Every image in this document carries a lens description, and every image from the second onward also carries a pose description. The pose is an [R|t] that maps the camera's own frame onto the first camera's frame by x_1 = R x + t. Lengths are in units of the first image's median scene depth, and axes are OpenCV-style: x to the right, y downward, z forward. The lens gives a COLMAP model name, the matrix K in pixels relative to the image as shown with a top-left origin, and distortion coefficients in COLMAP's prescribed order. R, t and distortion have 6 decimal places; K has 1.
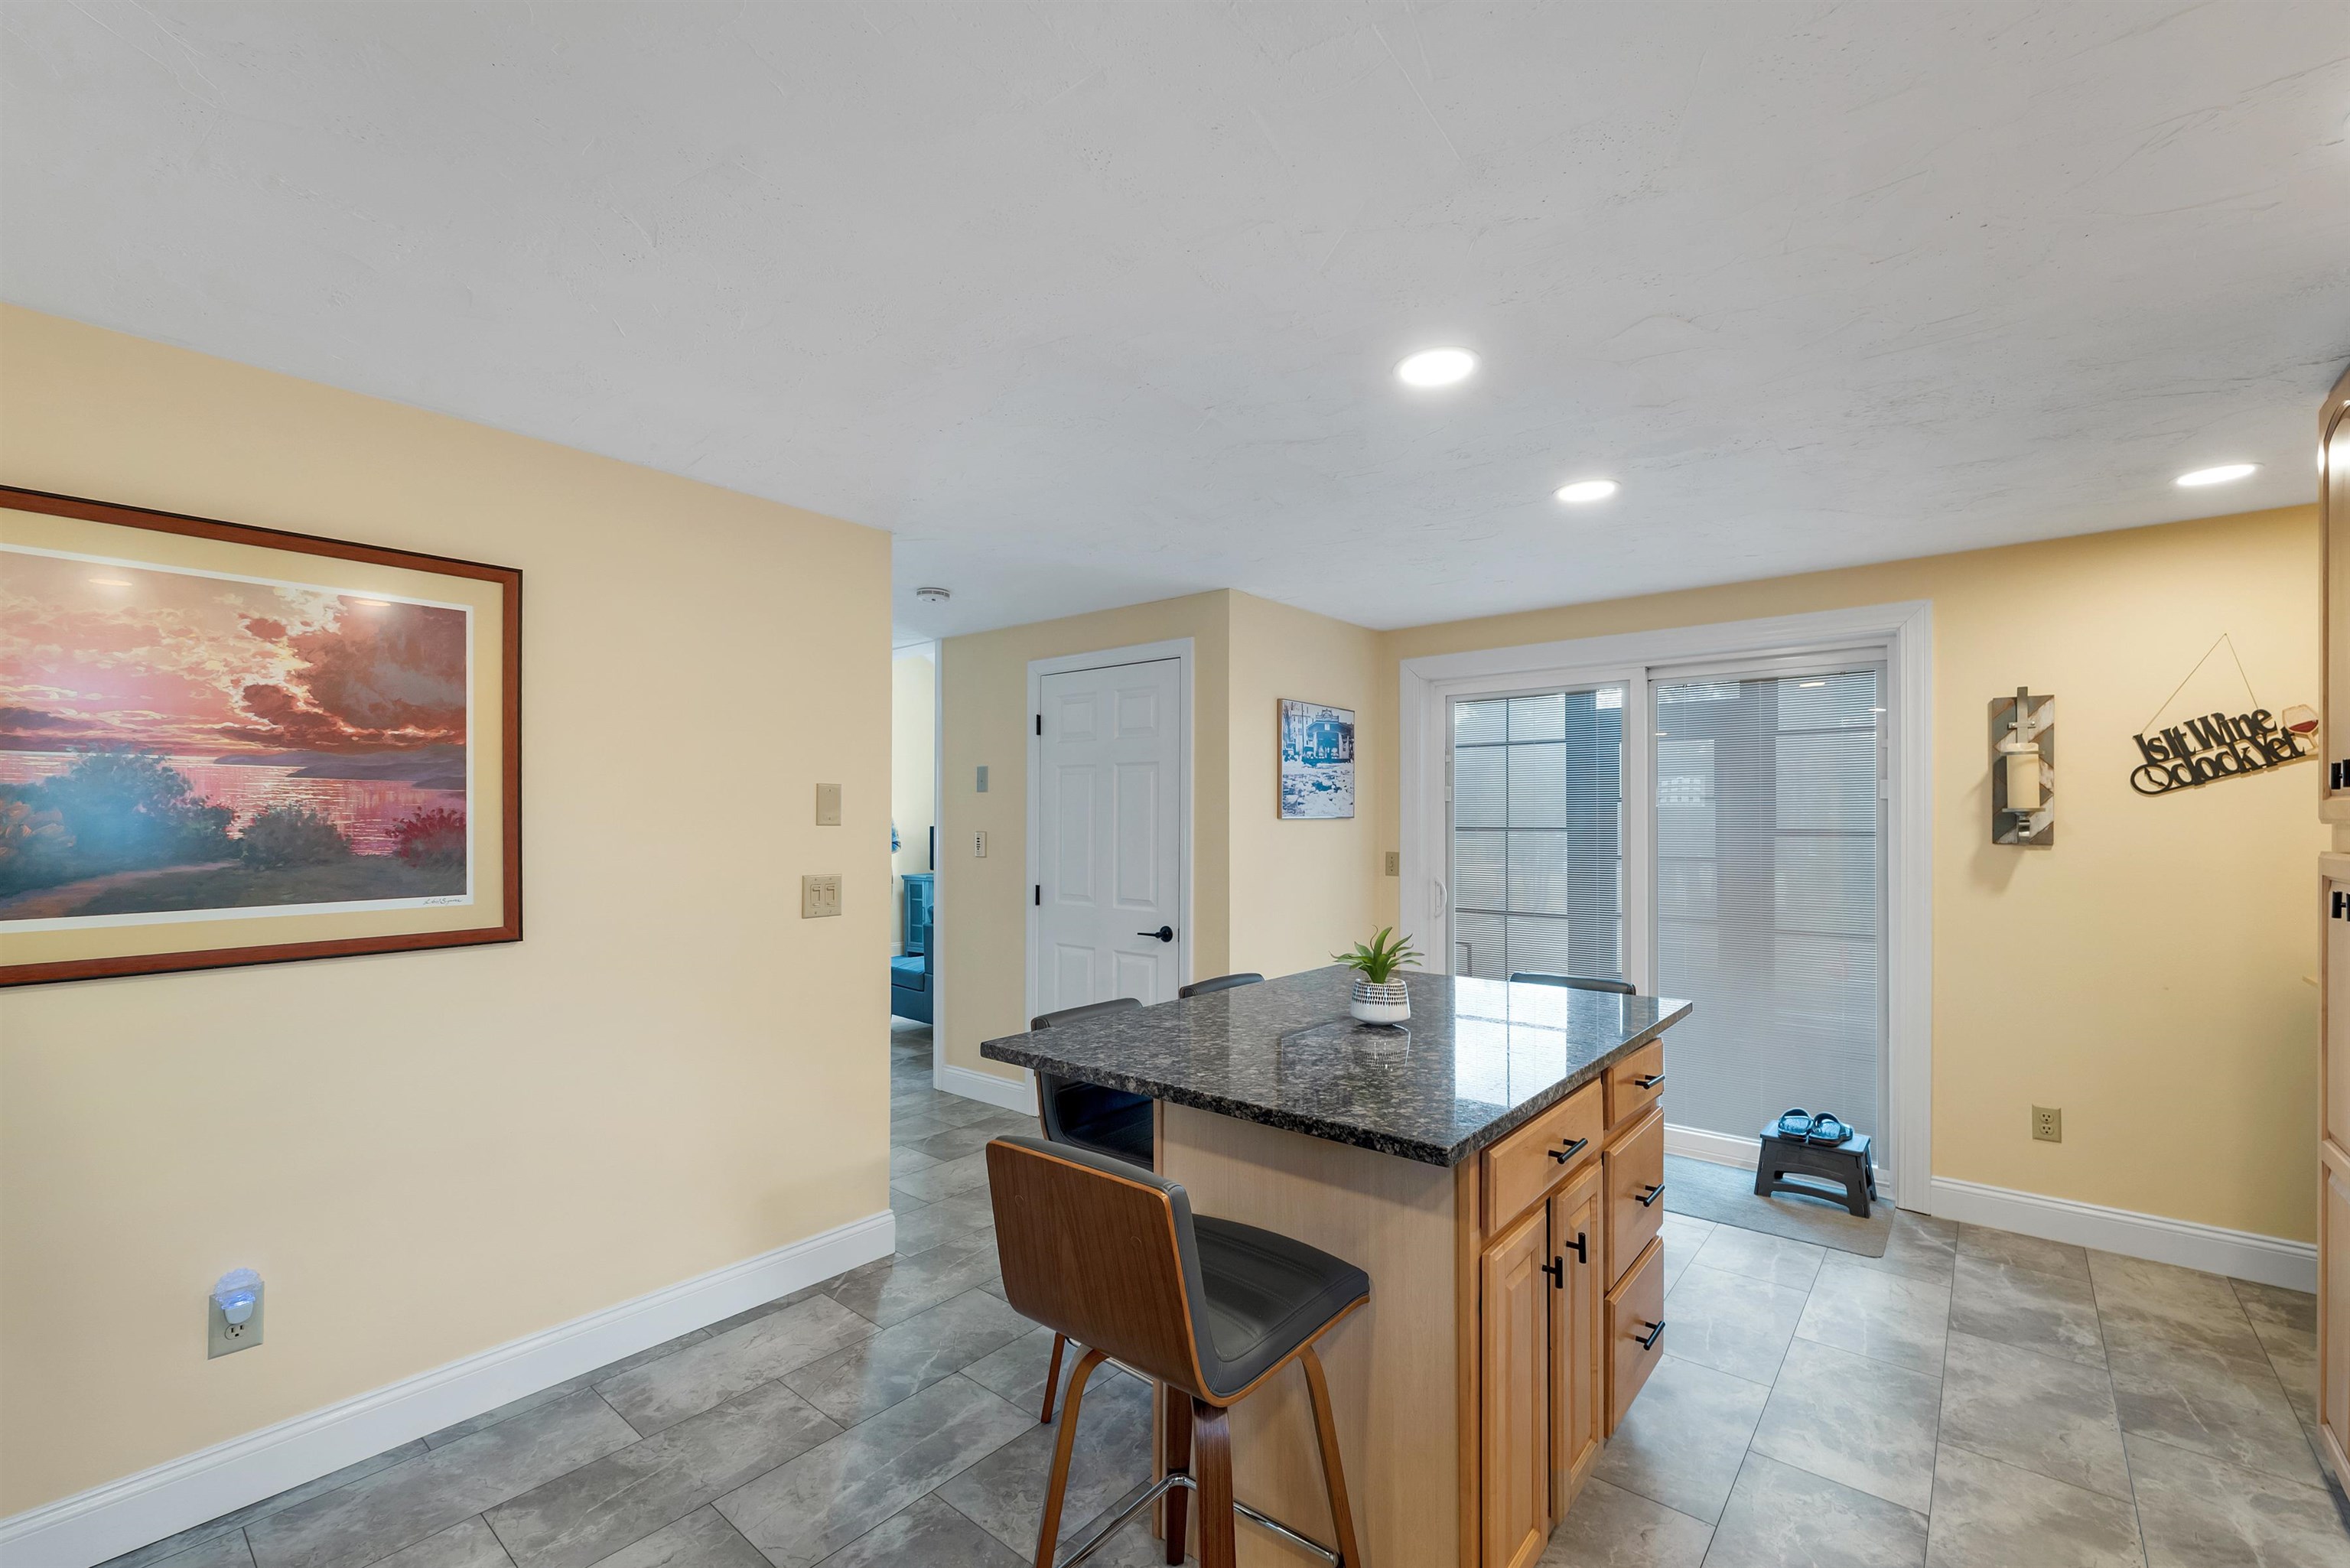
lens RADIAL K [[995.2, 0, 1176.5], [0, 995.2, 823.6], [0, 0, 1]] dist [0.000792, -0.000191]
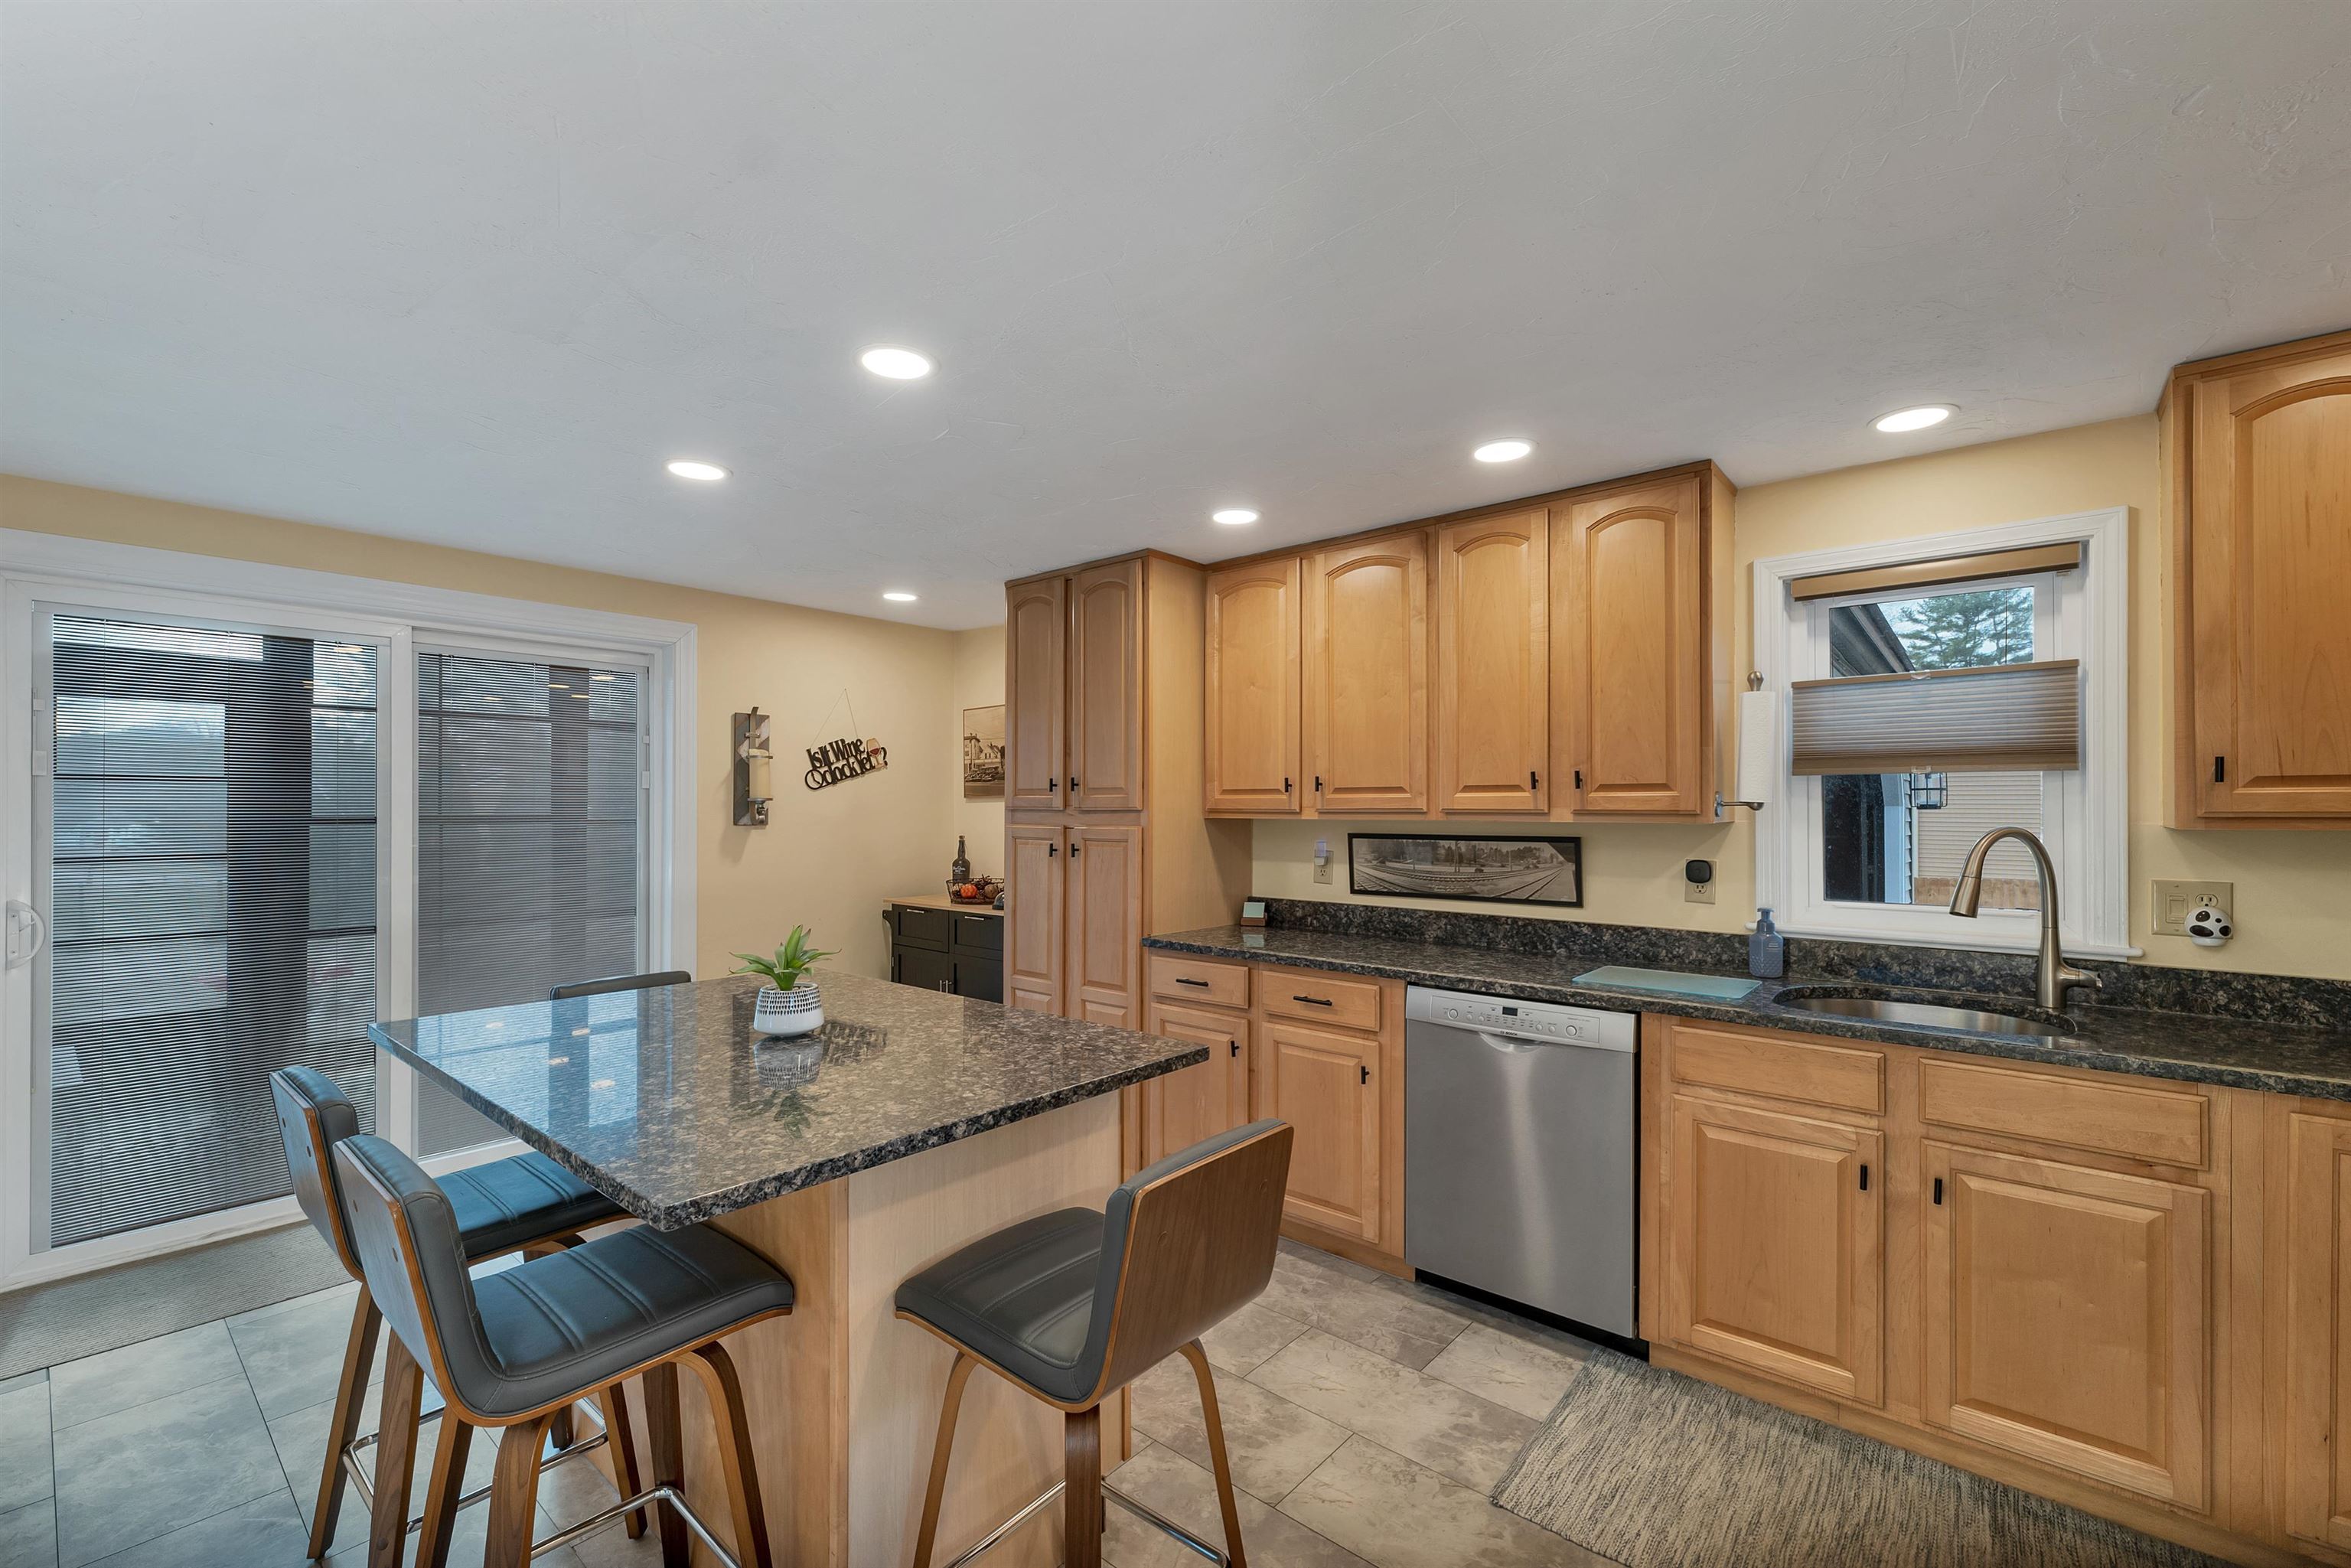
lens RADIAL K [[977.7, 0, 1163.8], [0, 977.7, 803.7], [0, 0, 1]] dist [0.001301, -0.000044]
pose [[0.013280, 0.002779, 0.999908, -0.488005], [0.002052, 0.999994, -0.002806, -0.003033], [-0.999910, 0.002090, 0.013274, 0.467525]]
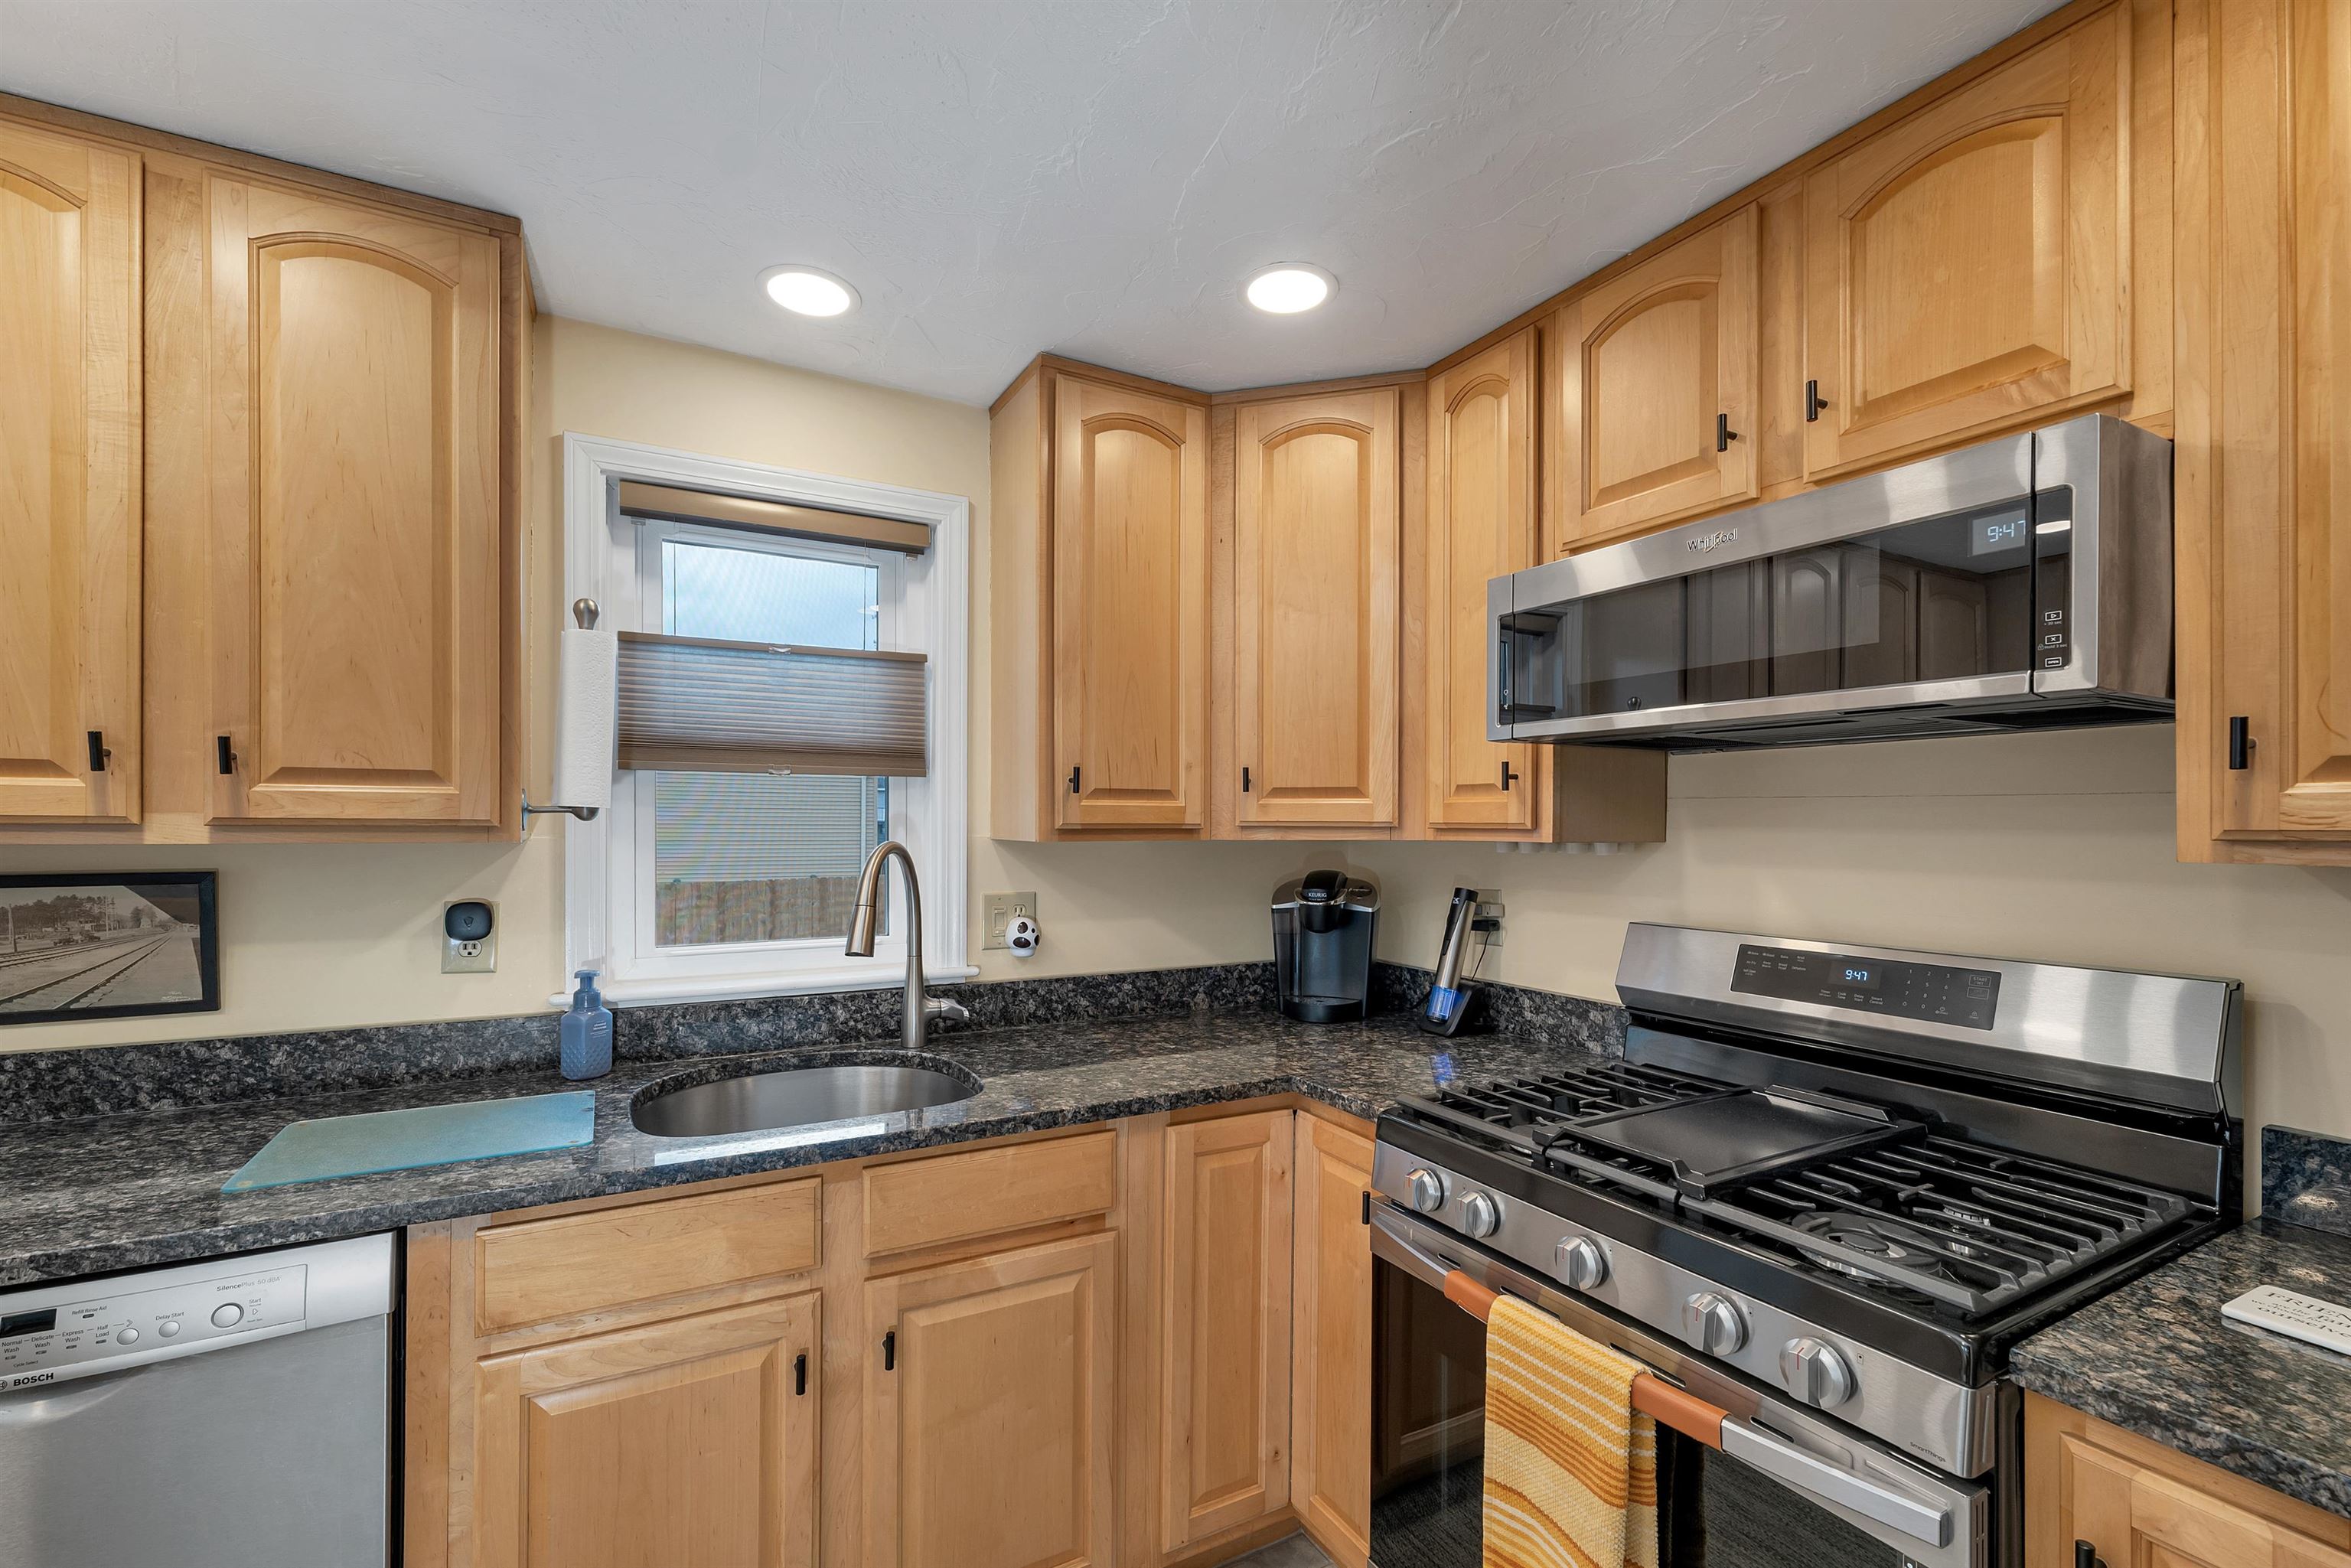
lens RADIAL K [[995.7, 0, 1177.0], [0, 995.7, 823.6], [0, 0, 1]] dist [0.000792, -0.000191]
pose [[-0.933992, -0.008516, 0.357192, -0.131509], [-0.006844, 0.999959, 0.005945, -0.002155], [-0.357228, 0.003108, -0.934012, 0.358438]]
